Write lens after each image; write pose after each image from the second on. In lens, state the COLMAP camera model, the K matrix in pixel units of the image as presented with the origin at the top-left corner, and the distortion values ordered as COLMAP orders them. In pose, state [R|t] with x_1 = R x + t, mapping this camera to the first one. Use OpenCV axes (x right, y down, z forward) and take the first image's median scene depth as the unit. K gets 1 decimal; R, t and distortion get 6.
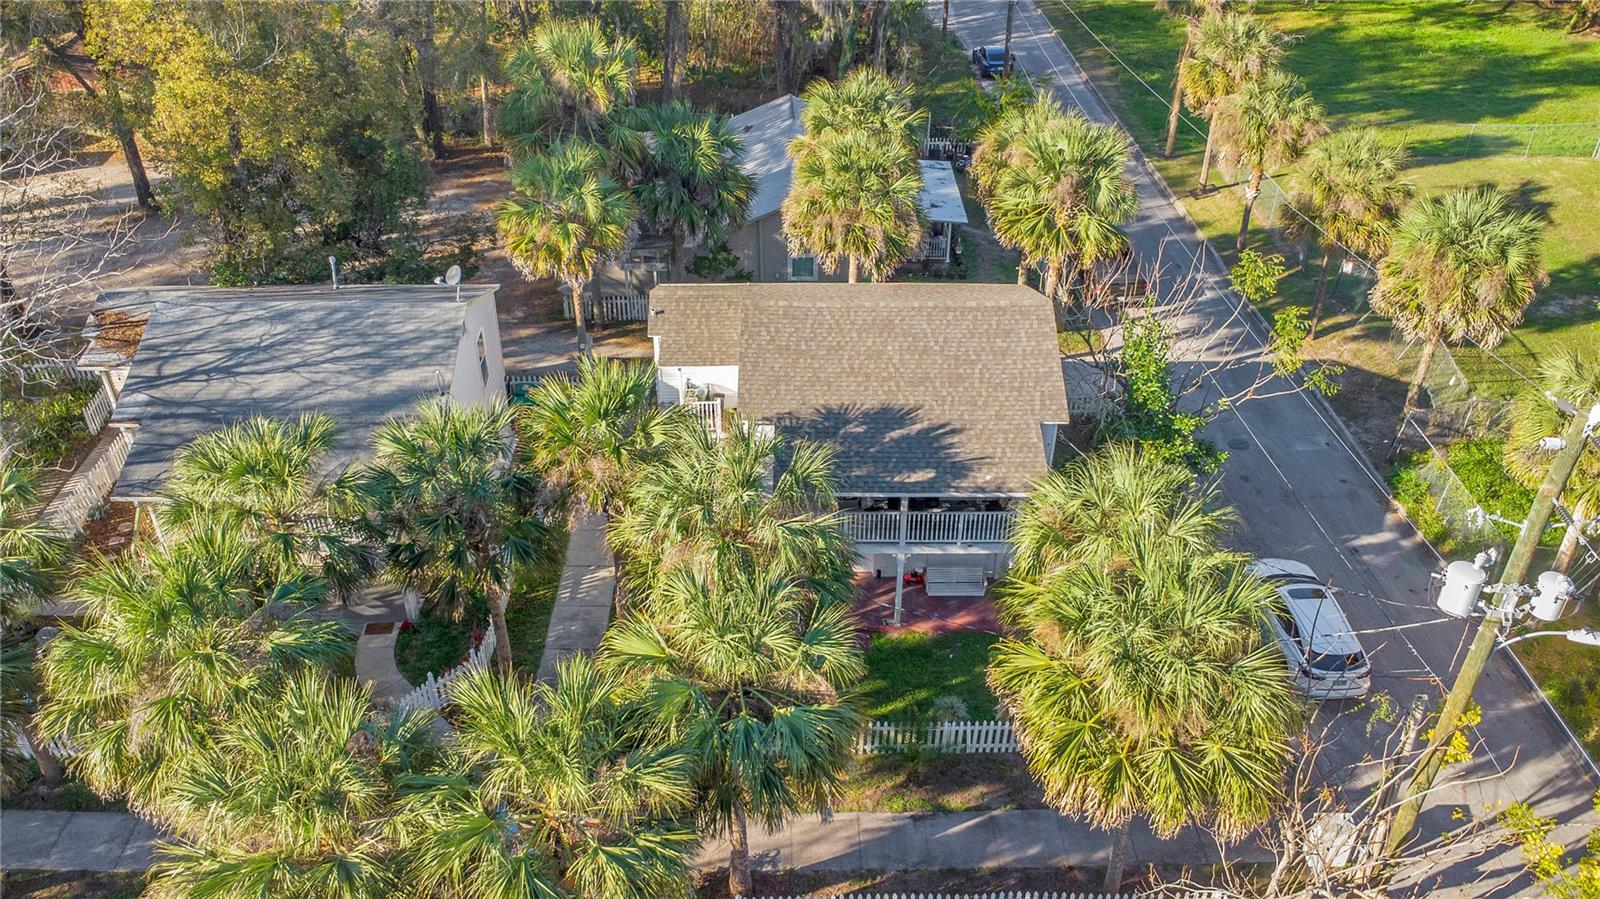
lens RADIAL K [[1208.1, 0, 757.5], [0, 1208.1, 476.0], [0, 0, 1]] dist [0.005037, -0.000167]
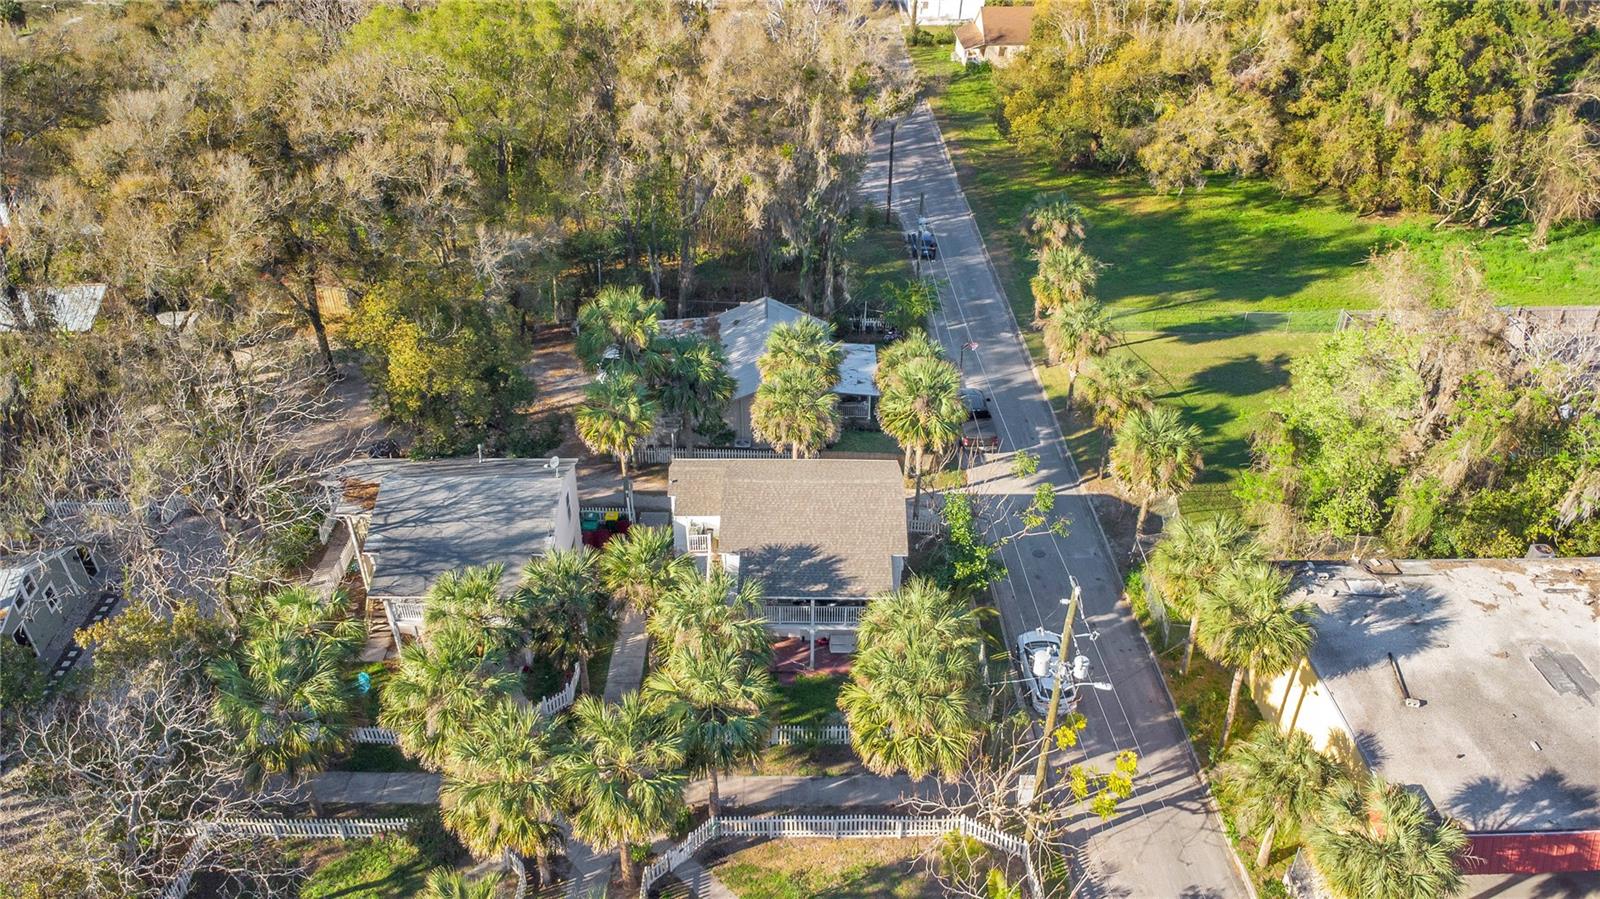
lens RADIAL K [[1158.3, 0, 800.0], [0, 1158.3, 449.5], [0, 0, 1]] dist [0.006950, 0.001143]
pose [[0.999456, 0.013341, 0.030175, 0.049534], [-0.012062, 0.999037, -0.042184, -0.126406], [-0.030709, 0.041797, 0.998654, -0.693209]]
